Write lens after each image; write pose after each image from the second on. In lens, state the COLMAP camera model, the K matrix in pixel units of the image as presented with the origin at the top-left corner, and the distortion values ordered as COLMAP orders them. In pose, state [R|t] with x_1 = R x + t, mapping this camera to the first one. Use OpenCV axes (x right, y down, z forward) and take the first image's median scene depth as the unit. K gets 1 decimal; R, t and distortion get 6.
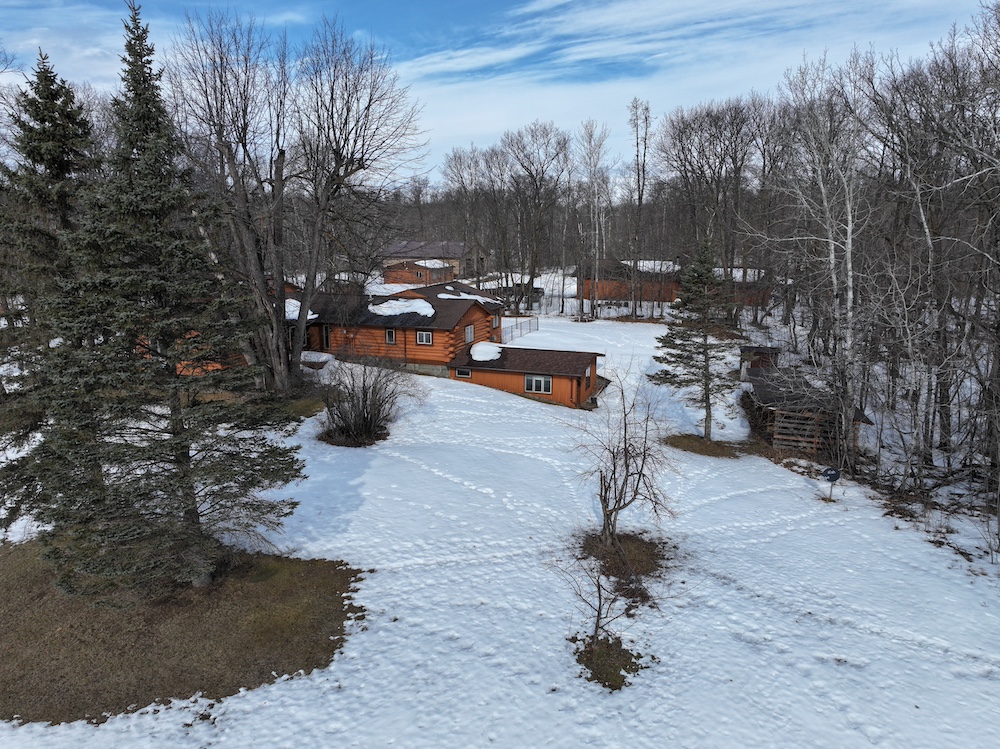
lens RADIAL K [[704.1, 0, 502.3], [0, 704.1, 373.4], [0, 0, 1]] dist [0.003591, 0.010548]
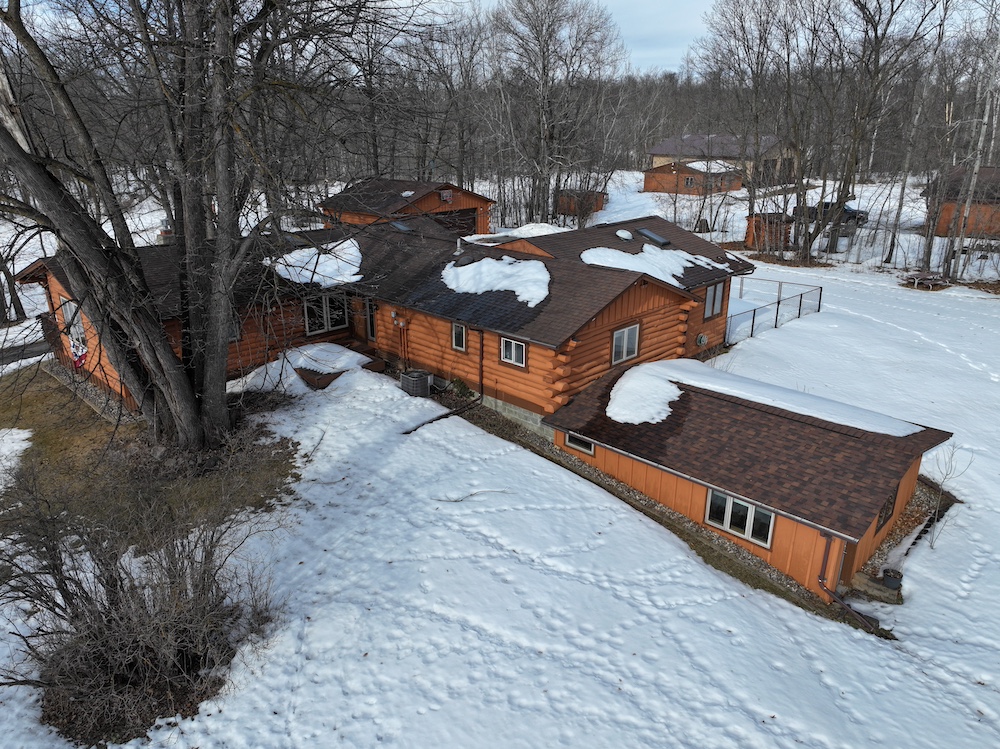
lens RADIAL K [[704.1, 0, 496.2], [0, 704.1, 372.9], [0, 0, 1]] dist [0.003591, 0.010548]
pose [[0.903303, 0.141385, -0.405036, 0.070395], [-0.081527, 0.983501, 0.161489, -0.107274], [0.421185, -0.112852, 0.899926, 0.538648]]
